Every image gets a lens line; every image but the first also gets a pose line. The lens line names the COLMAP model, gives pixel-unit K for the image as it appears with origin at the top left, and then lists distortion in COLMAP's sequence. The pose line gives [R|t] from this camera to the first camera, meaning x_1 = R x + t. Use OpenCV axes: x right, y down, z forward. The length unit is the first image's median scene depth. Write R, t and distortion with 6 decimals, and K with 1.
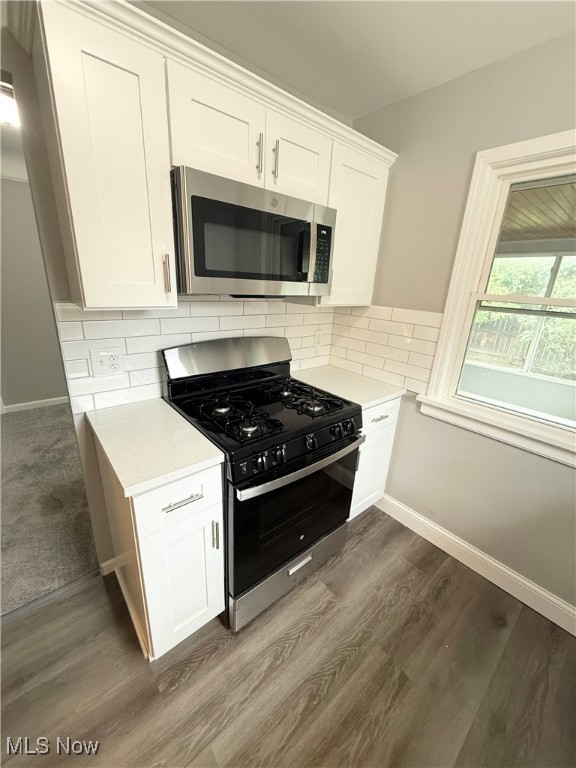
lens RADIAL K [[304.9, 0, 290.1], [0, 304.9, 381.3], [0, 0, 1]] dist [-0.001097, -0.000149]
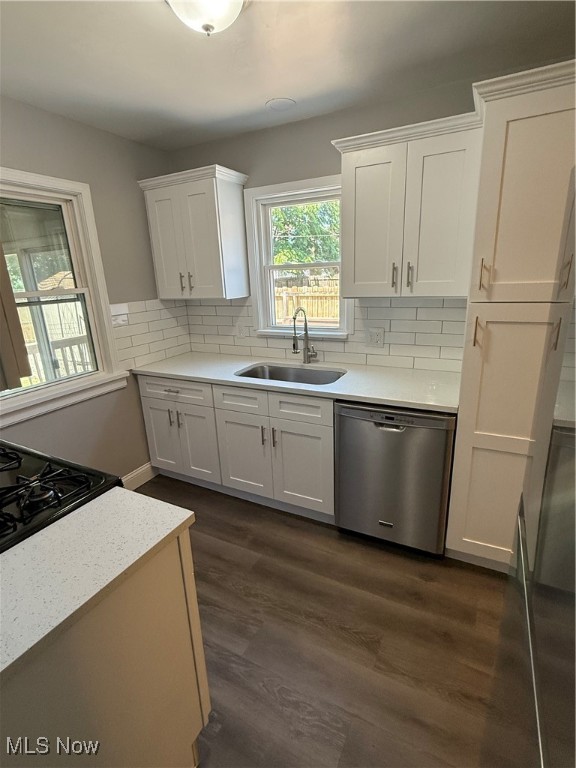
lens RADIAL K [[379.1, 0, 285.3], [0, 379.1, 381.9], [0, 0, 1]] dist [-0.001882, 0.000580]
pose [[-0.371200, -0.294375, 0.880655, -1.048667], [0.310758, 0.854344, 0.416566, -0.267496], [-0.875009, 0.428300, -0.225653, 0.549070]]
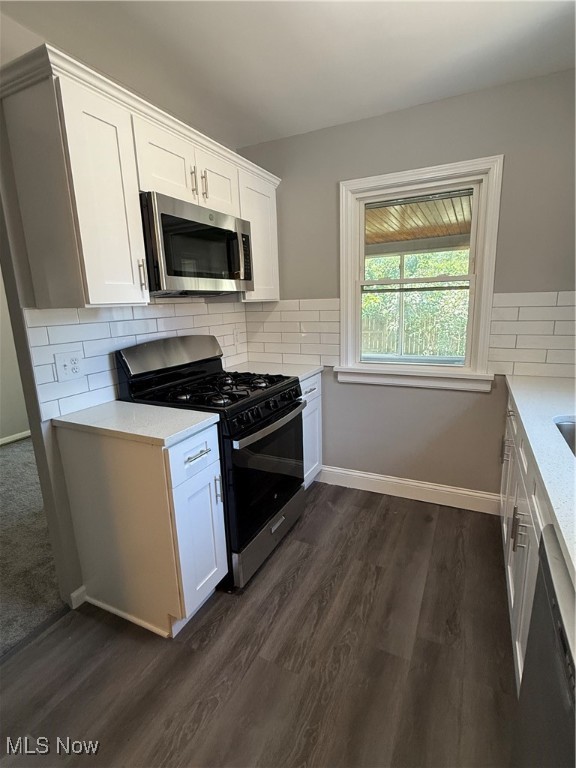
lens RADIAL K [[379.1, 0, 290.8], [0, 379.1, 380.2], [0, 0, 1]] dist [-0.001882, 0.000580]
pose [[0.913411, -0.161805, 0.373496, -0.401310], [0.200168, 0.977533, -0.066042, 0.213313], [-0.354419, 0.135085, 0.925278, -0.420361]]
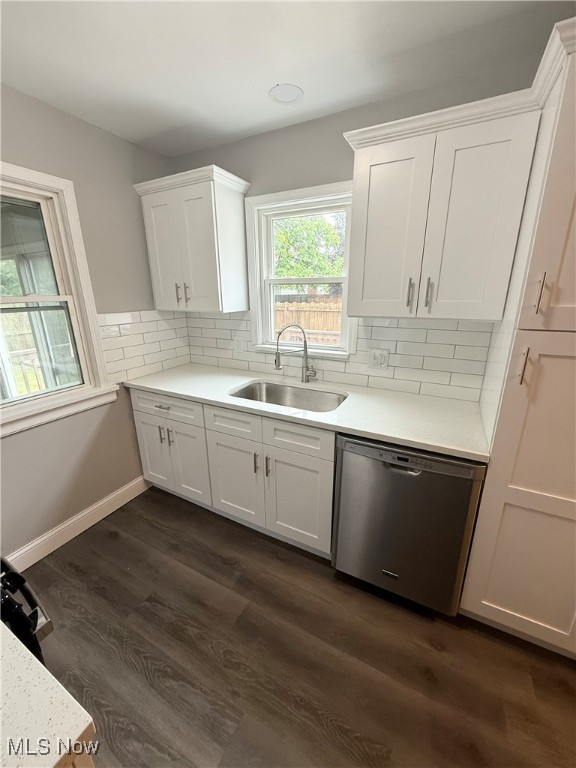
lens RADIAL K [[304.9, 0, 287.3], [0, 304.9, 380.2], [0, 0, 1]] dist [-0.001097, -0.000149]
pose [[-0.368801, -0.309028, 0.876634, -0.617822], [0.279285, 0.862696, 0.421611, -0.168912], [-0.886558, 0.400322, -0.231856, 0.390958]]
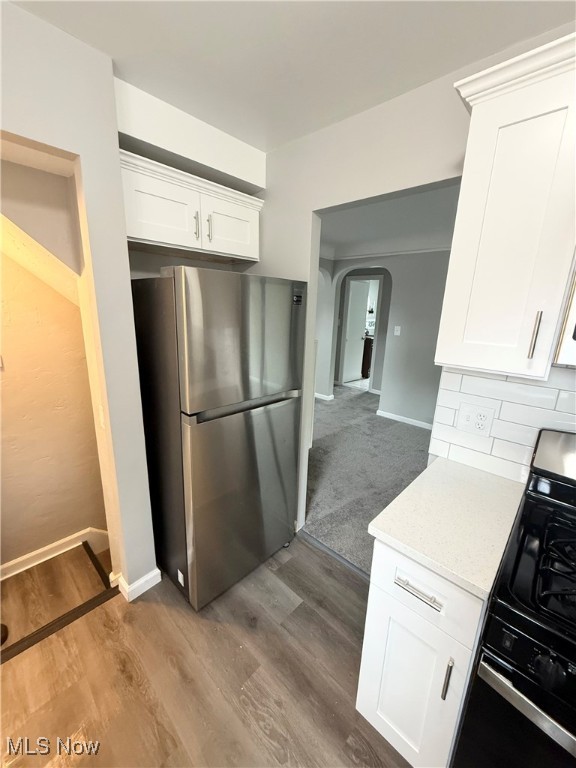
lens RADIAL K [[304.9, 0, 288.2], [0, 304.9, 382.7], [0, 0, 1]] dist [-0.001097, -0.000149]
pose [[0.100951, 0.188875, -0.976798, 0.251457], [-0.339430, 0.929444, 0.144639, -0.108328], [0.935199, 0.316953, 0.157938, 0.263167]]
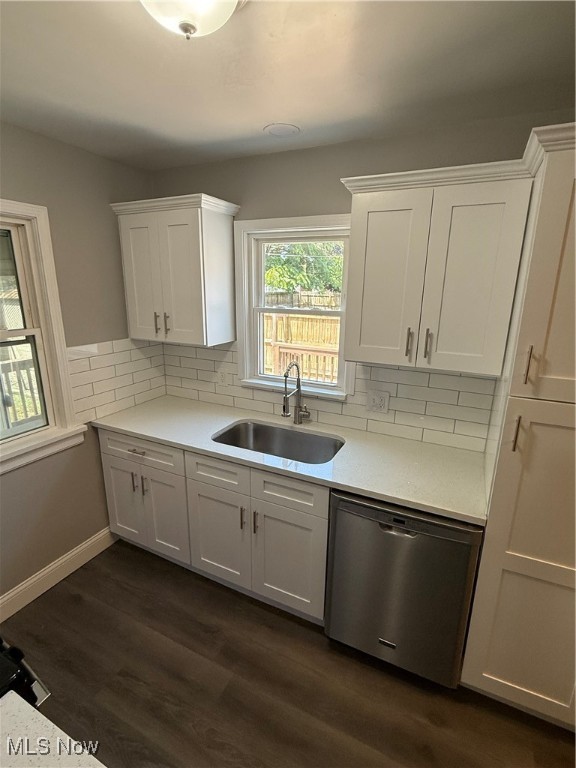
lens RADIAL K [[379.1, 0, 285.2], [0, 379.1, 381.8], [0, 0, 1]] dist [-0.001882, 0.000580]
pose [[-0.390757, -0.286561, 0.874752, -0.729219], [0.256332, 0.878842, 0.402405, -0.360493], [-0.884083, 0.381470, -0.269959, 0.398379]]
